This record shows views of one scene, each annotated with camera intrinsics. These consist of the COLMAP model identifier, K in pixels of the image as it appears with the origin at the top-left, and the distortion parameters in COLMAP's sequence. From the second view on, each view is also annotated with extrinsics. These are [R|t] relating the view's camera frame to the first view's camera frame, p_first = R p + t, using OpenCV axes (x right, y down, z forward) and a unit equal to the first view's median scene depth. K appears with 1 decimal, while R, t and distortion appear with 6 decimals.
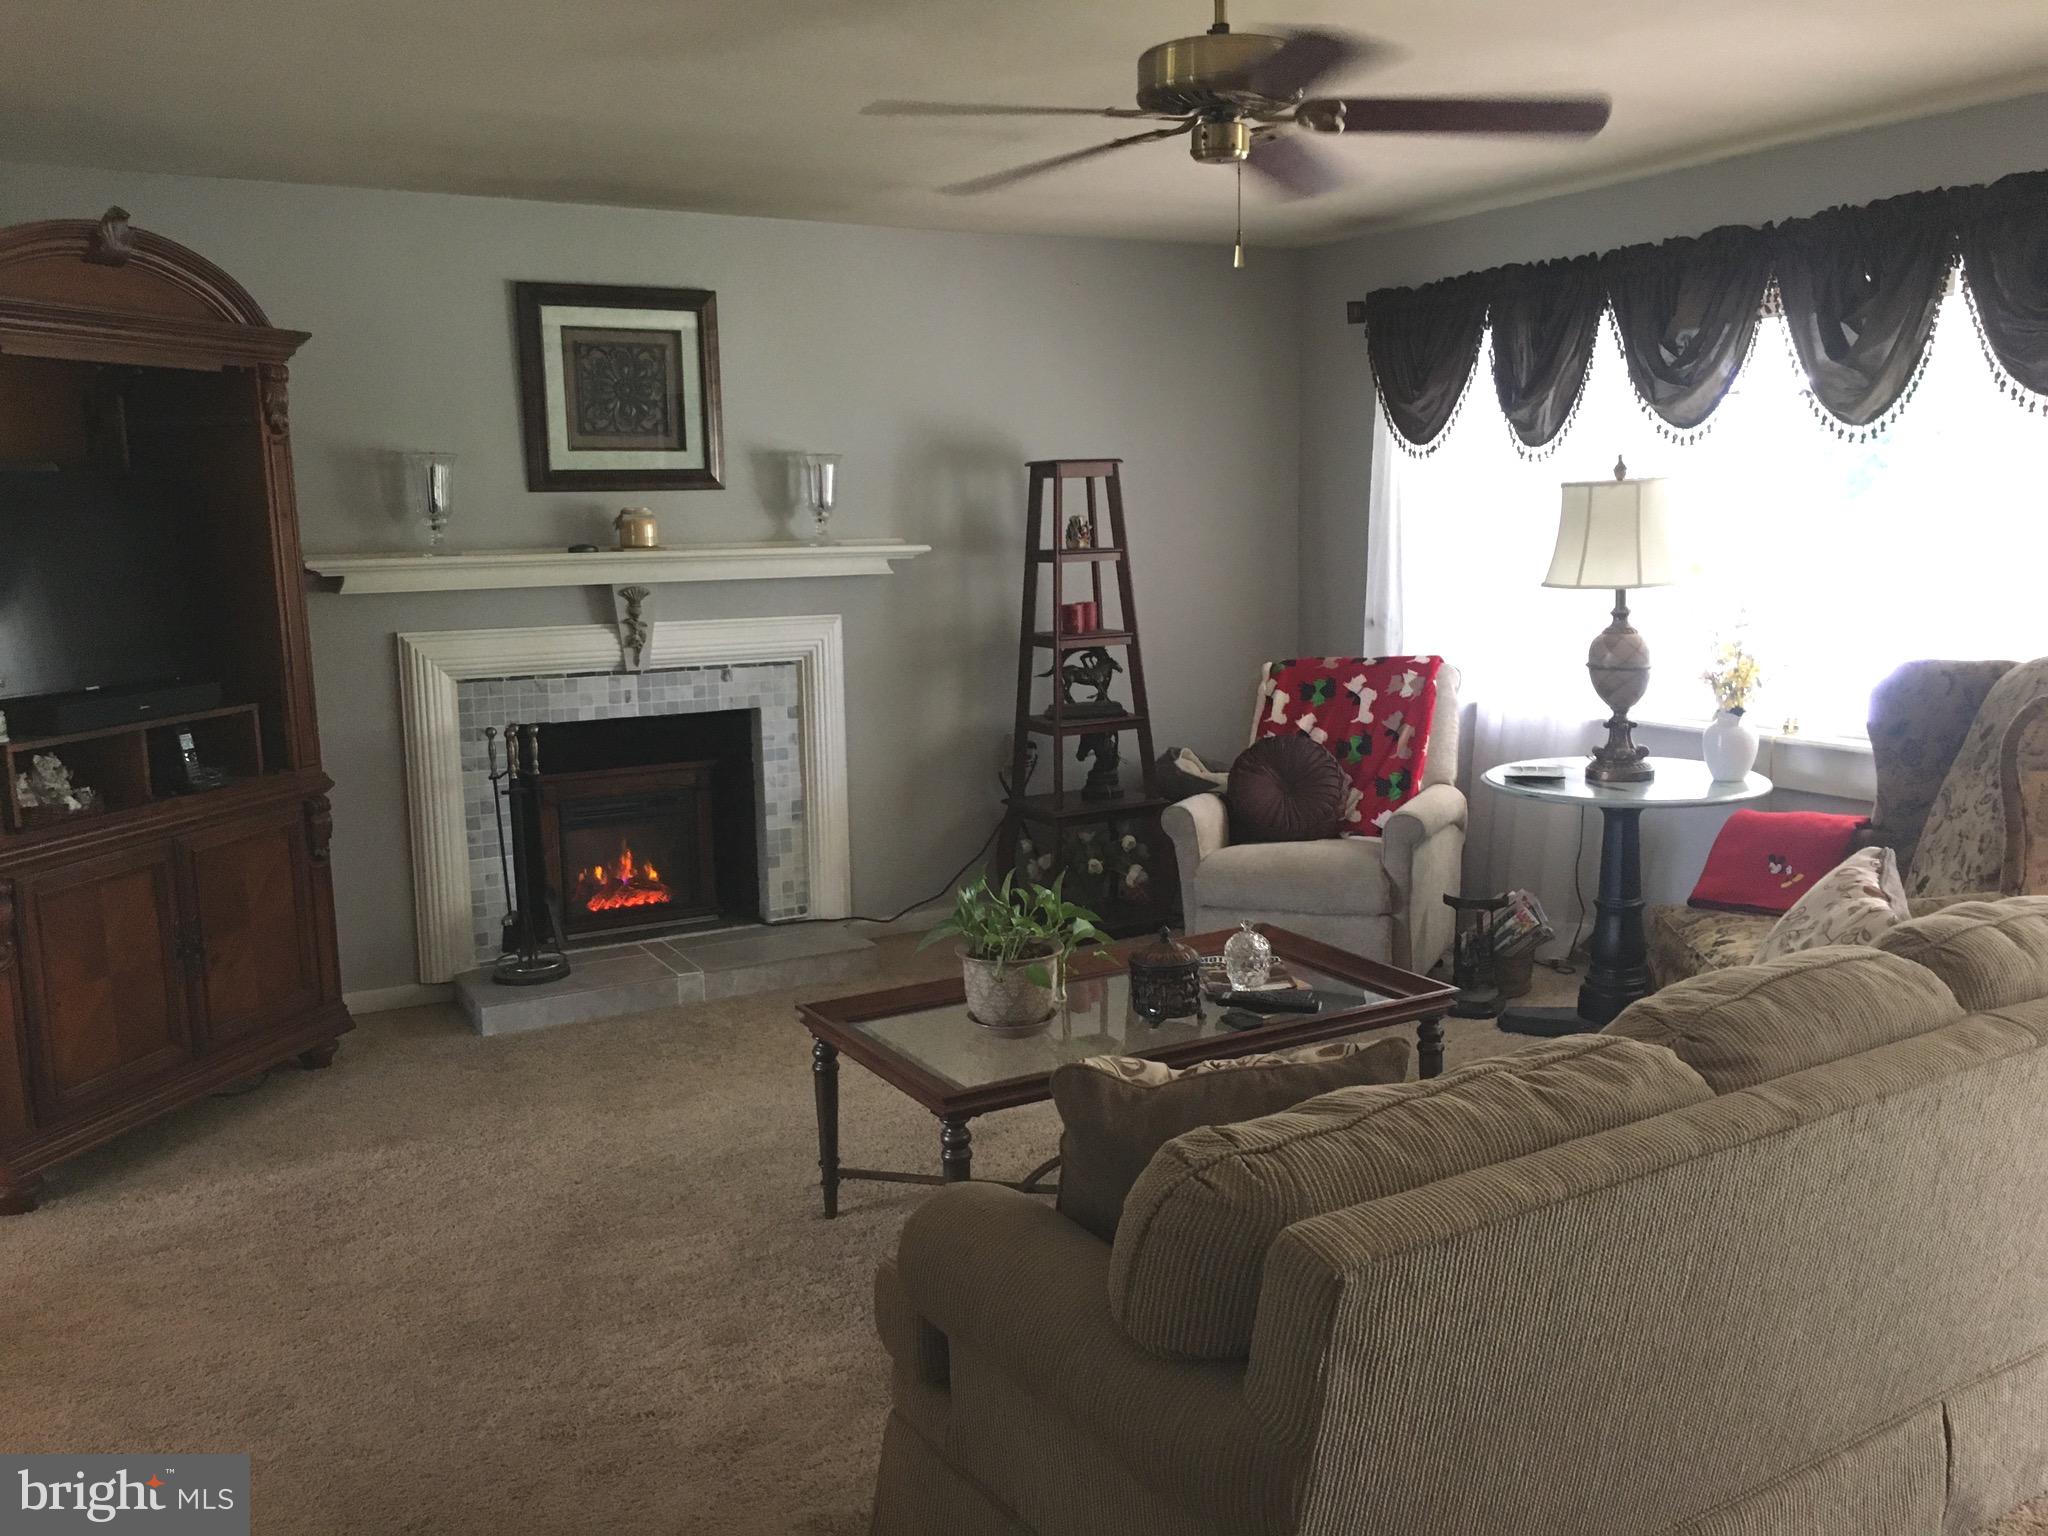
lens RADIAL K [[1743.6, 0, 1024.0], [0, 1743.6, 768.0], [0, 0, 1]] dist [0.078671, -0.097984]
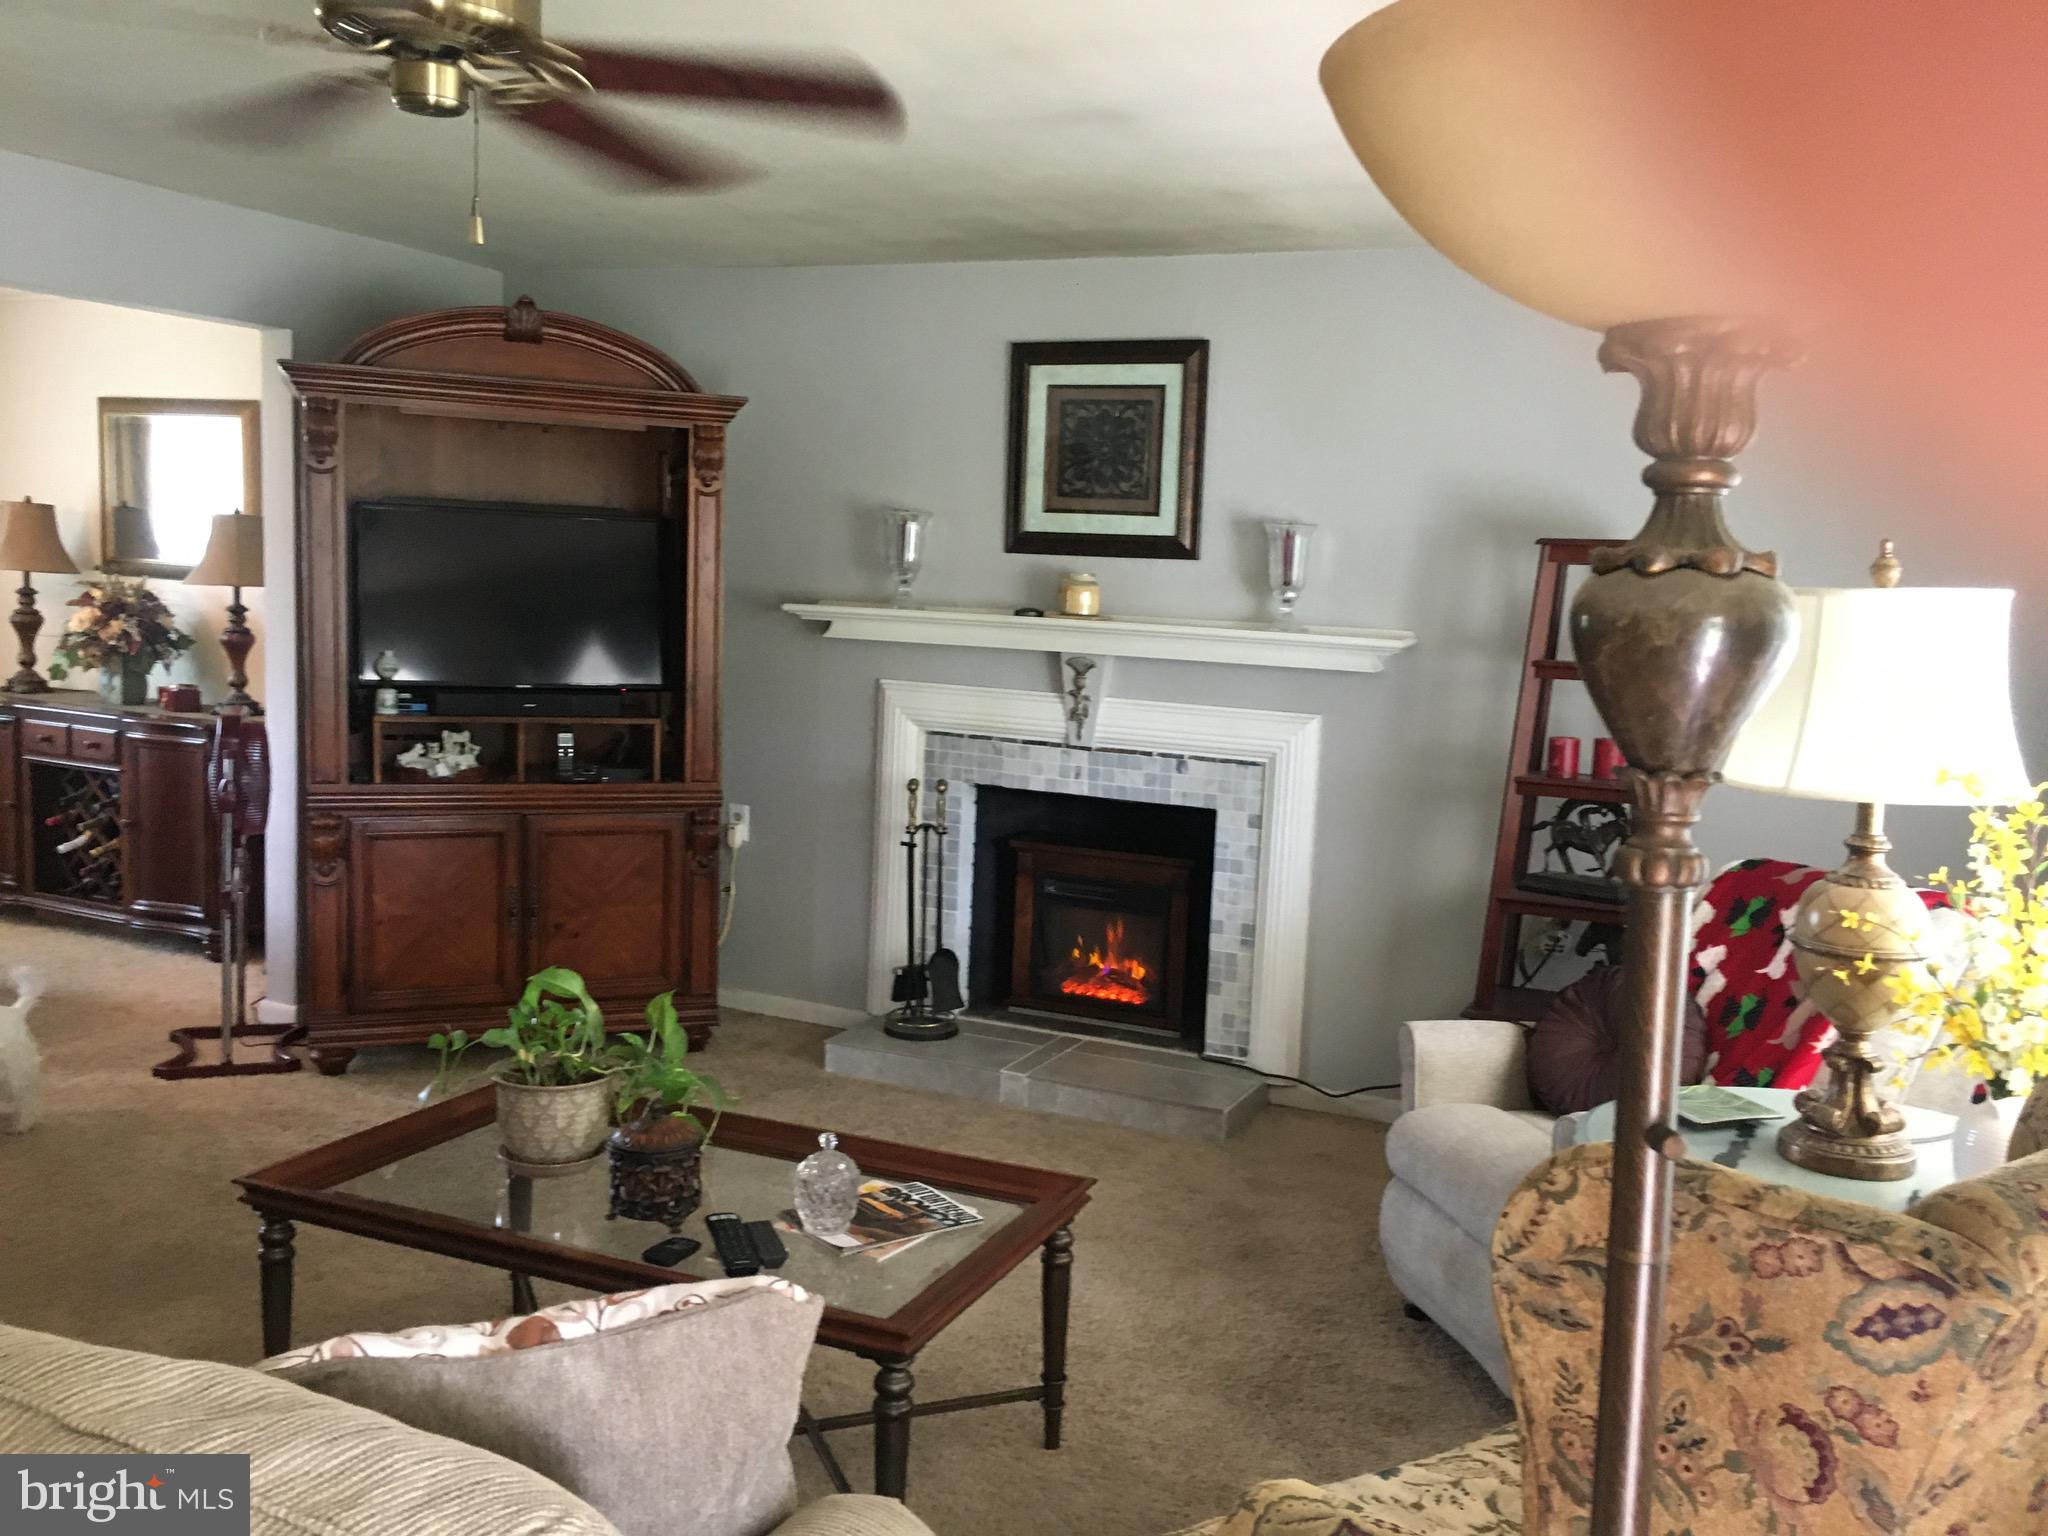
lens RADIAL K [[1743.6, 0, 1024.0], [0, 1743.6, 768.0], [0, 0, 1]] dist [0.078671, -0.097984]
pose [[0.601594, 0.135290, -0.787262, 0.499417], [-0.176598, 0.983692, 0.034097, -0.070948], [0.779036, 0.118516, 0.615676, 0.403626]]
